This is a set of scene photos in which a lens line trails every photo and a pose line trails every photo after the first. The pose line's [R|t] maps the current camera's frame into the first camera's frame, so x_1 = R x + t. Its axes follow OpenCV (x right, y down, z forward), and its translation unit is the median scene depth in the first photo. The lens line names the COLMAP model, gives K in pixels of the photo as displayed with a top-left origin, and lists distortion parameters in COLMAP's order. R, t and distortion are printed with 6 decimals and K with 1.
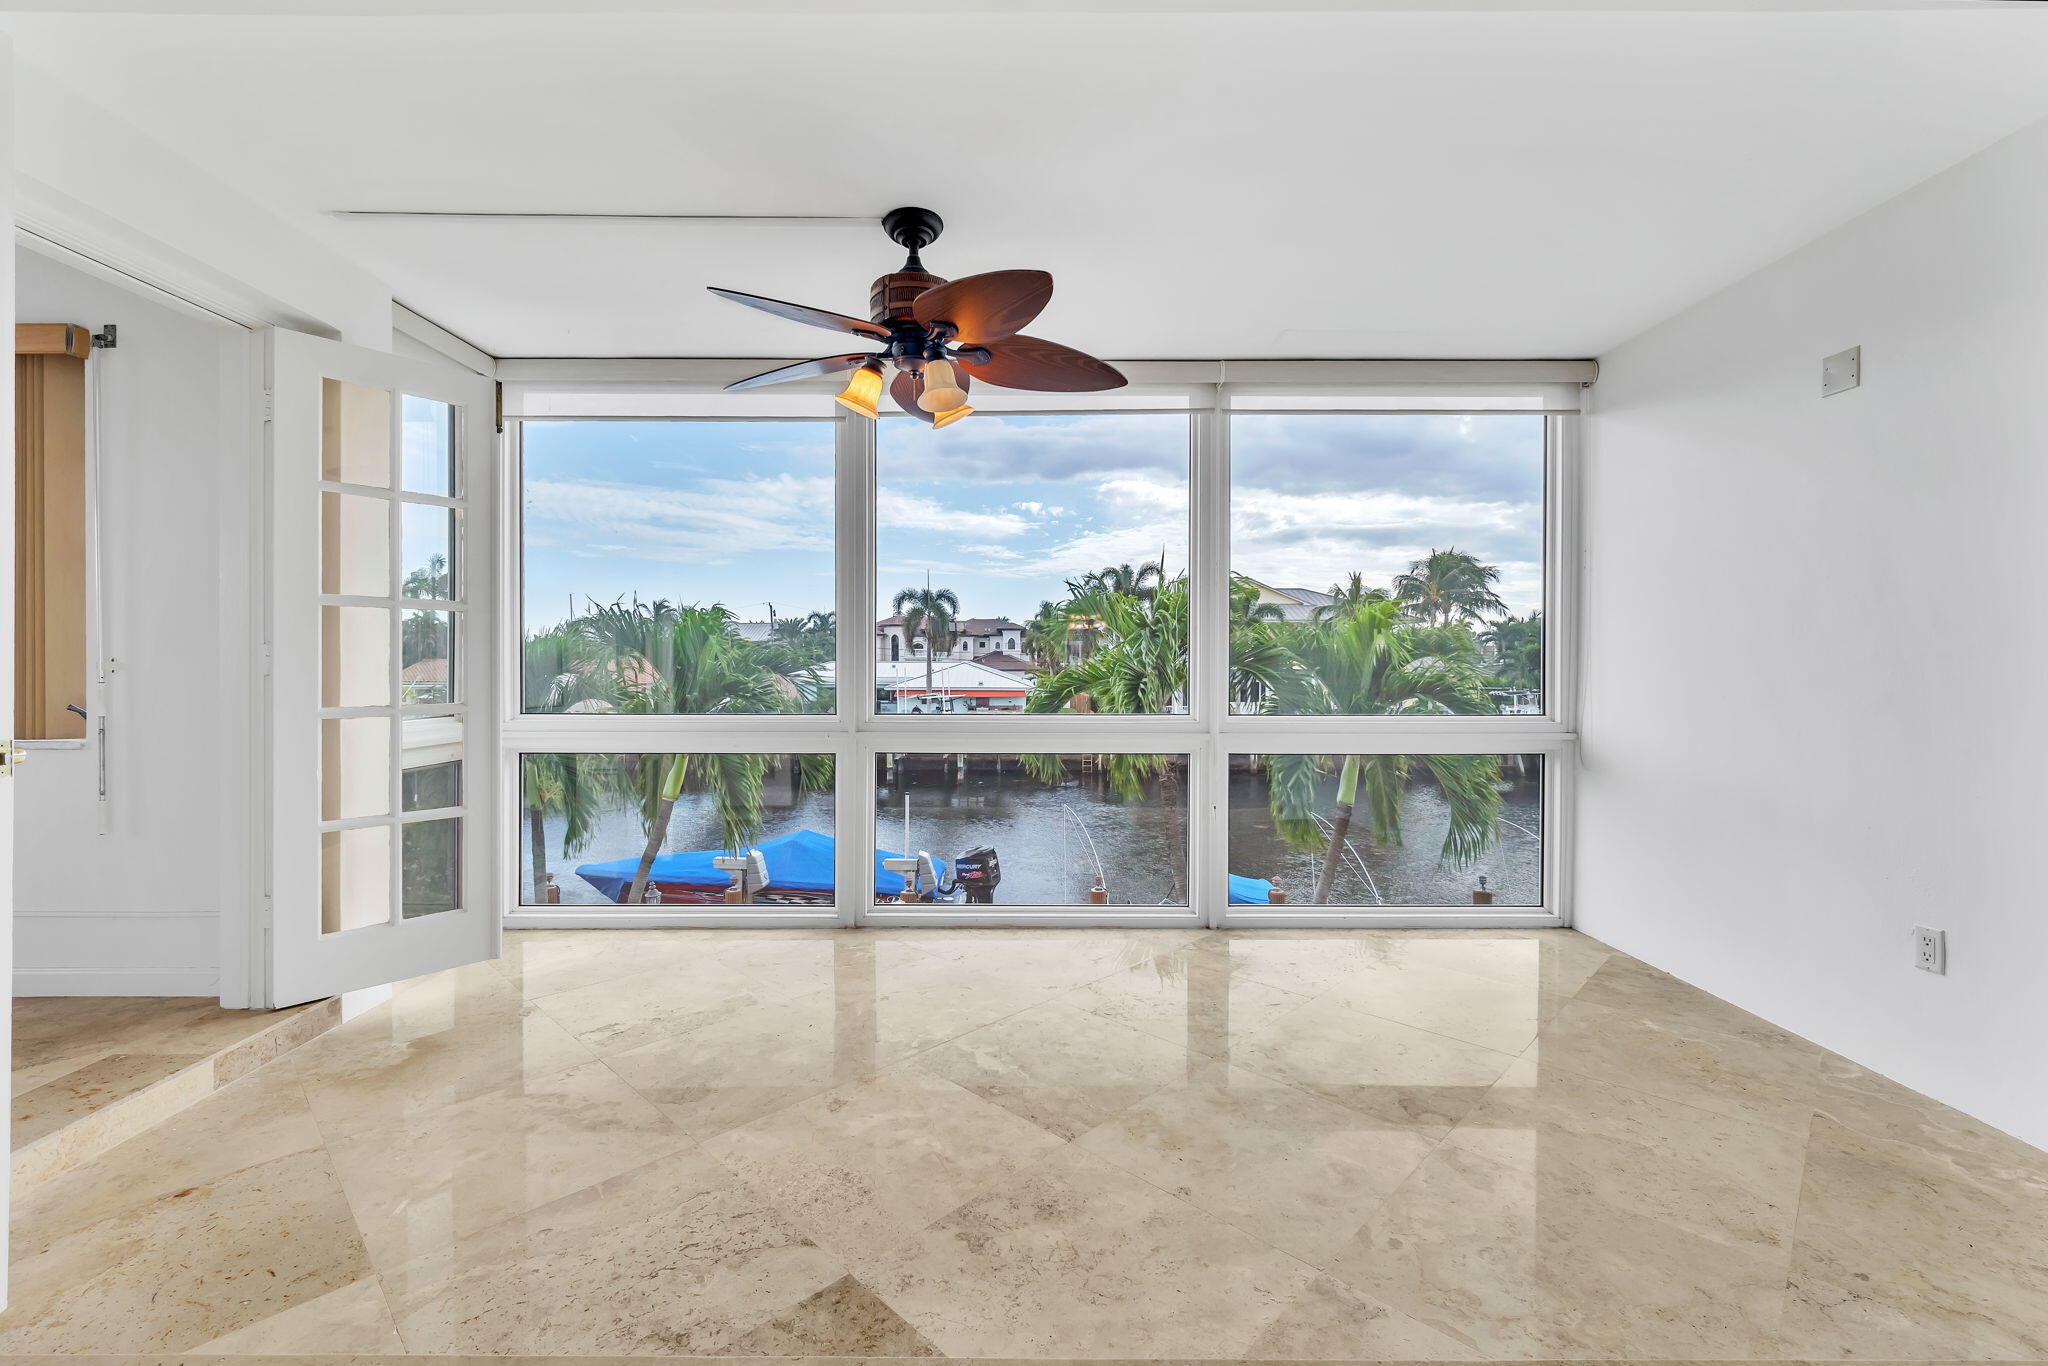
lens RADIAL K [[874.9, 0, 1017.3], [0, 874.9, 667.5], [0, 0, 1]] dist [-0.001254, -0.000273]
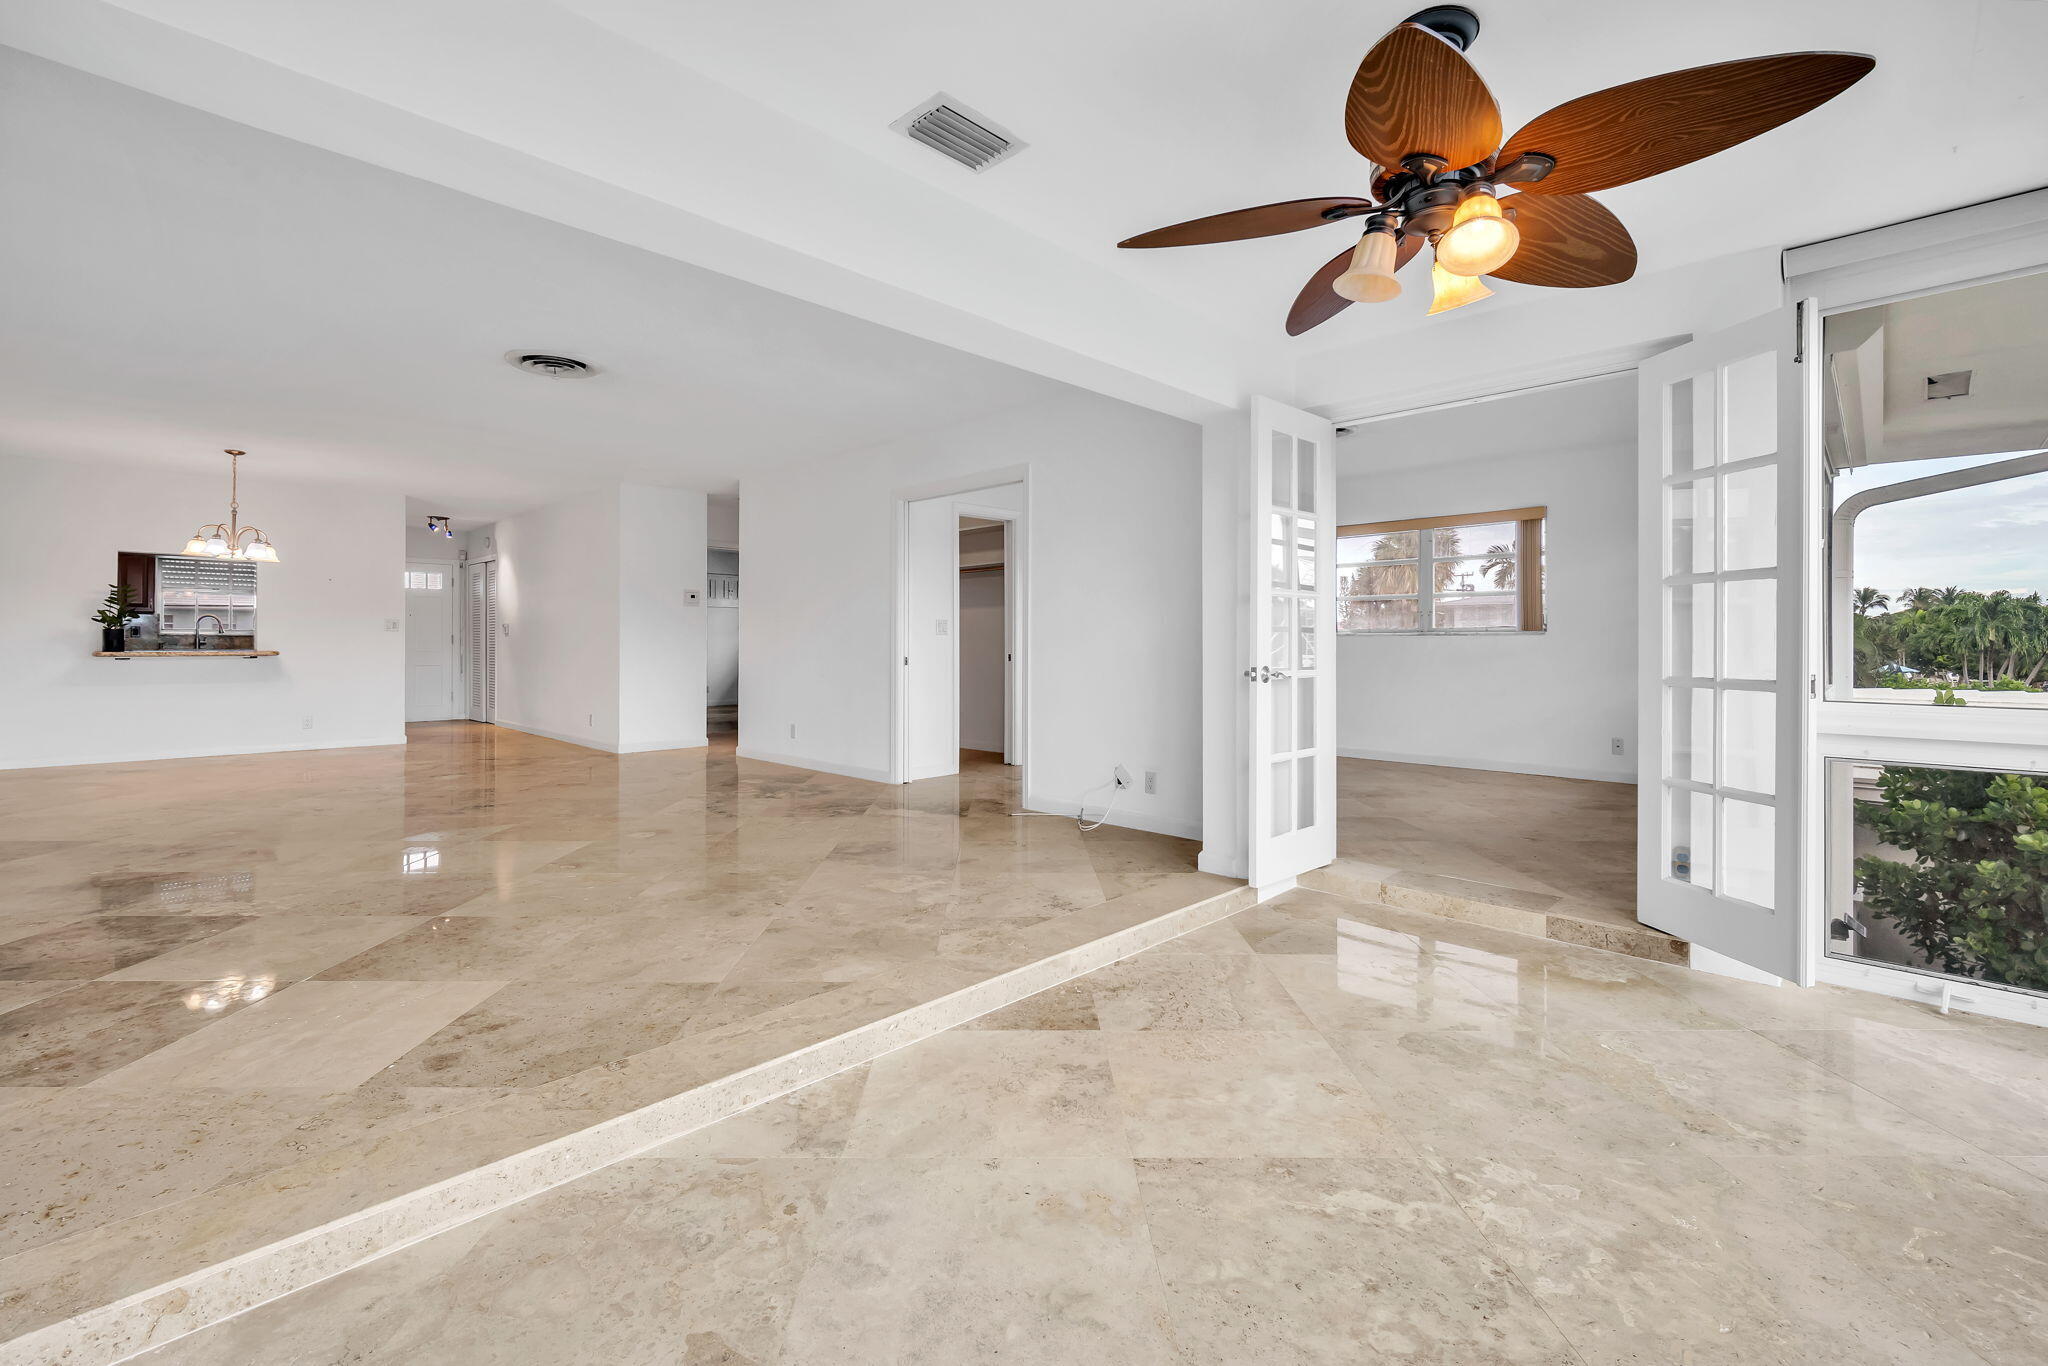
lens RADIAL K [[879.6, 0, 1011.6], [0, 879.6, 656.0], [0, 0, 1]] dist [0.001480, -0.000193]
pose [[-0.709510, 0.007003, -0.704661, 0.054582], [-0.006461, 0.999844, 0.016443, 0.000521], [0.704666, 0.016219, -0.709354, 0.107286]]
